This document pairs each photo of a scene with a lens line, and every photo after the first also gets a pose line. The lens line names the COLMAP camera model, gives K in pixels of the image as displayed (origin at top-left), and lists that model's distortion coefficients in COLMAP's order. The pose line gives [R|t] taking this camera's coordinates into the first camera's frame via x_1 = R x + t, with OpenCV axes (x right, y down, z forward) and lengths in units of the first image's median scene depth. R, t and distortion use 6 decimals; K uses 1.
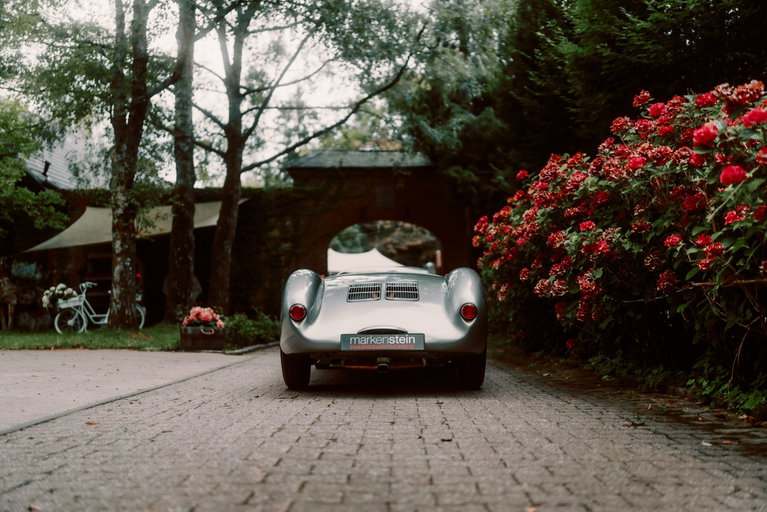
lens RADIAL K [[749.4, 0, 383.5], [0, 749.4, 256.0], [0, 0, 1]] dist [-0.031686, -0.002159]
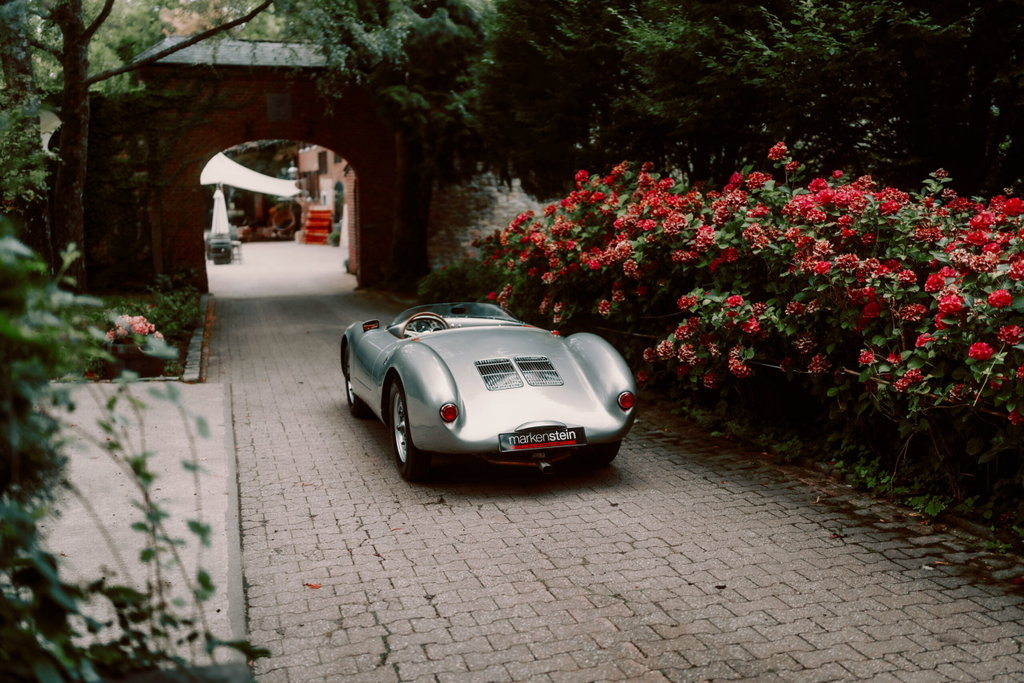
lens RADIAL K [[1000.5, 0, 512.0], [0, 1000.5, 341.5], [0, 0, 1]] dist [-0.031686, -0.002159]
pose [[0.952498, -0.046402, 0.300991, -0.110944], [-0.015190, 0.979856, 0.199127, -0.068520], [-0.304167, -0.194240, 0.932606, -0.033574]]
